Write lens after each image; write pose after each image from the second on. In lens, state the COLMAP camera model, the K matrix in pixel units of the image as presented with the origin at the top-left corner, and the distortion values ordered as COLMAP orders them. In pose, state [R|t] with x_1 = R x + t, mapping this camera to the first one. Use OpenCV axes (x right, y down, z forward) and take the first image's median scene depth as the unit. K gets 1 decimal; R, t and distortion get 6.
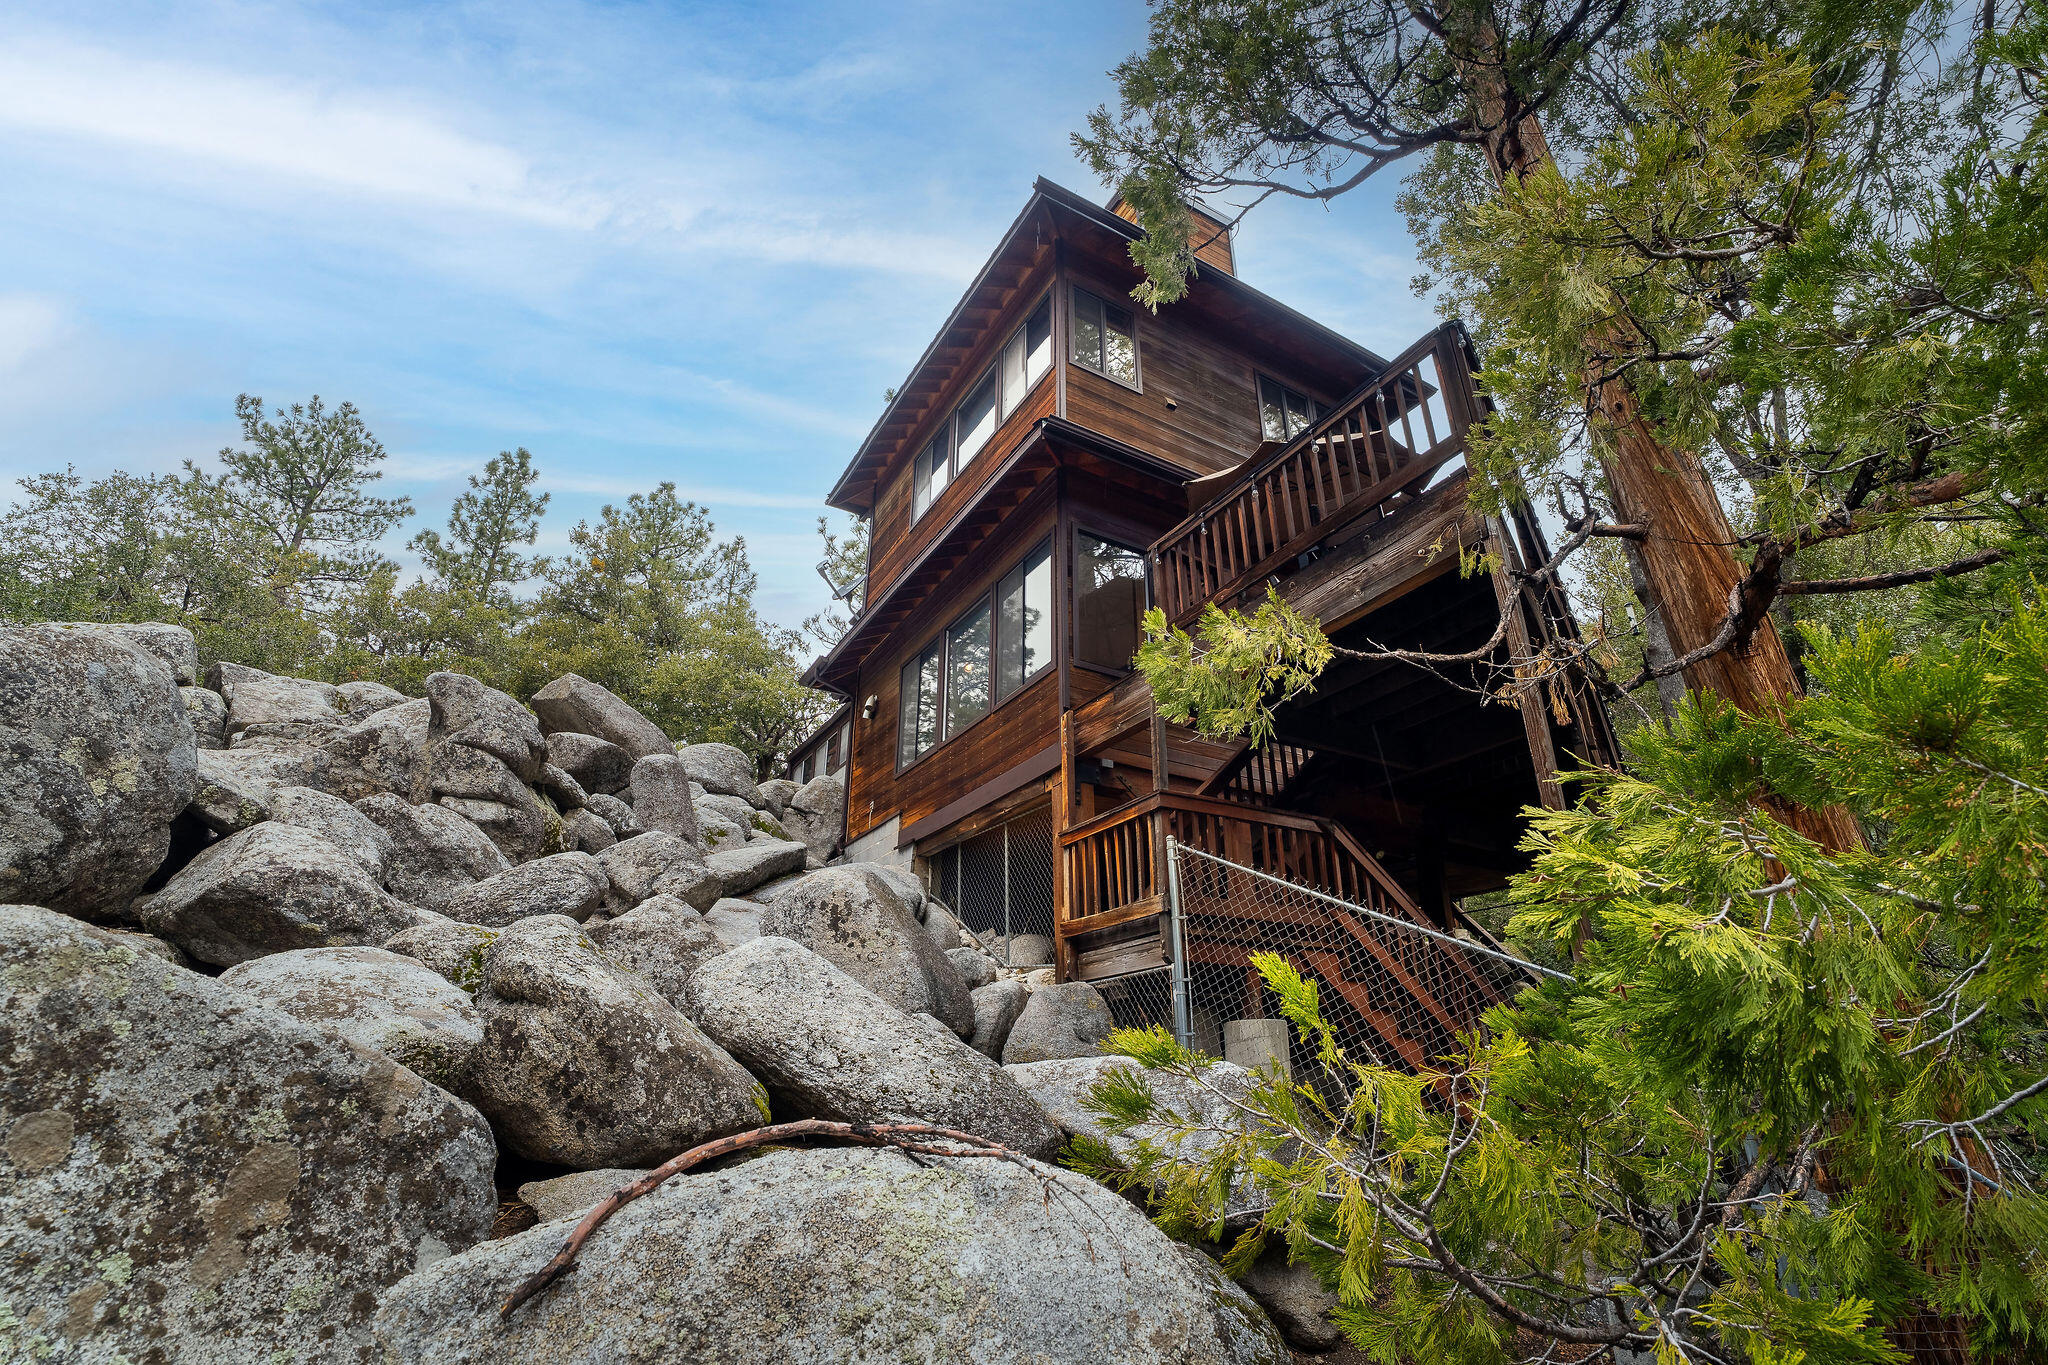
lens RADIAL K [[952.2, 0, 1024.0], [0, 952.2, 682.5], [0, 0, 1]] dist [-0.070590, 0.027114]
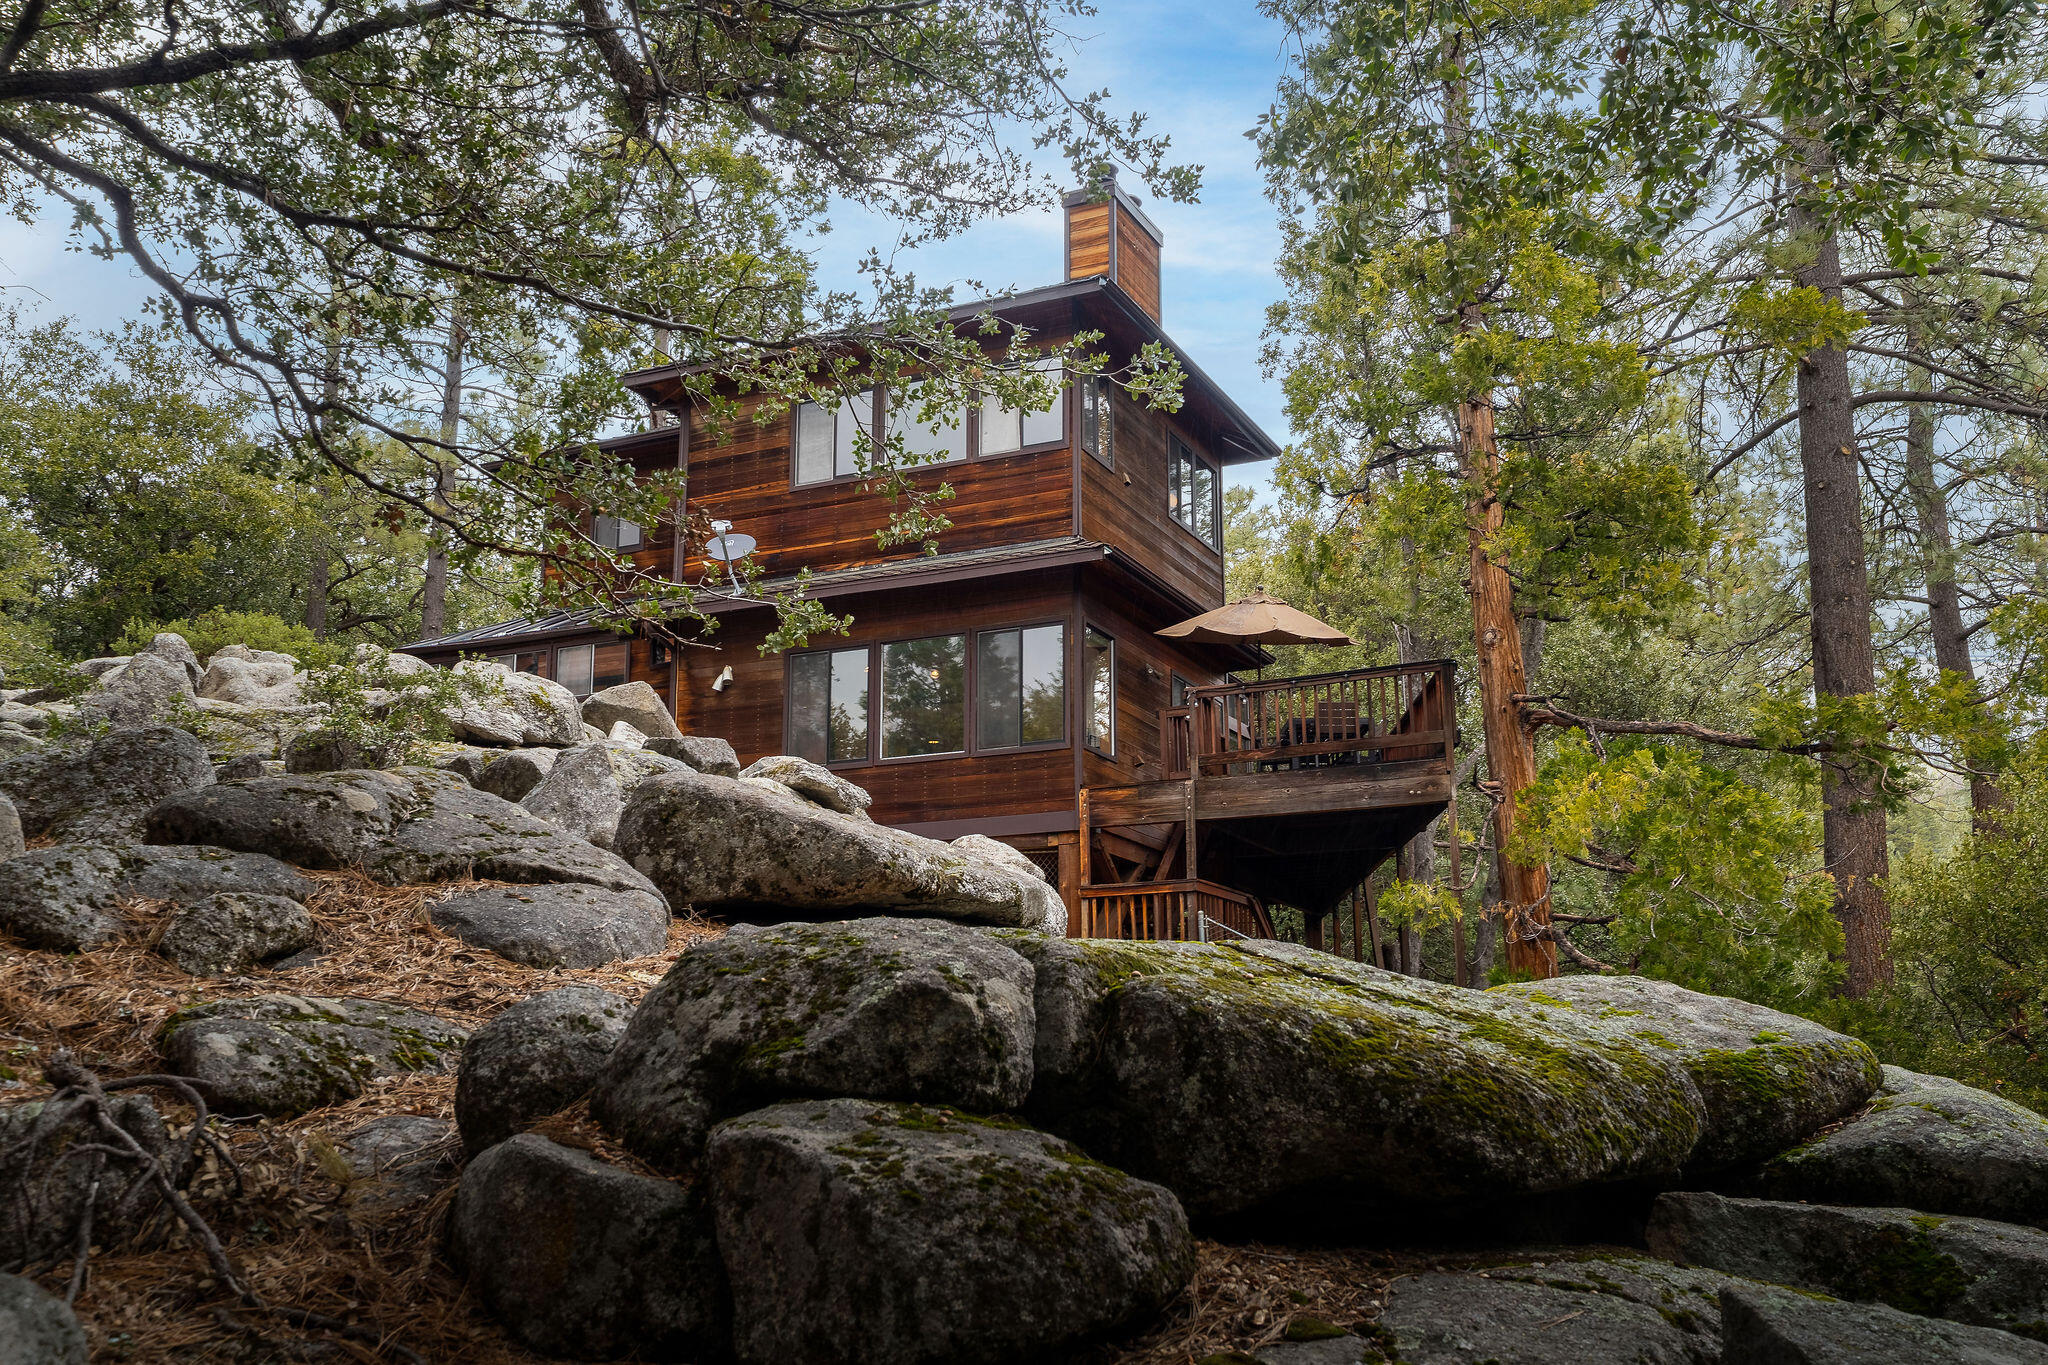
lens RADIAL K [[1951.6, 0, 1014.7], [0, 1951.6, 667.5], [0, 0, 1]] dist [0.088751, -0.008774]
pose [[0.826098, 0.126548, 0.549134, -0.905751], [-0.225454, 0.967293, 0.116252, -0.249240], [-0.516462, -0.219840, 0.827609, -0.657421]]
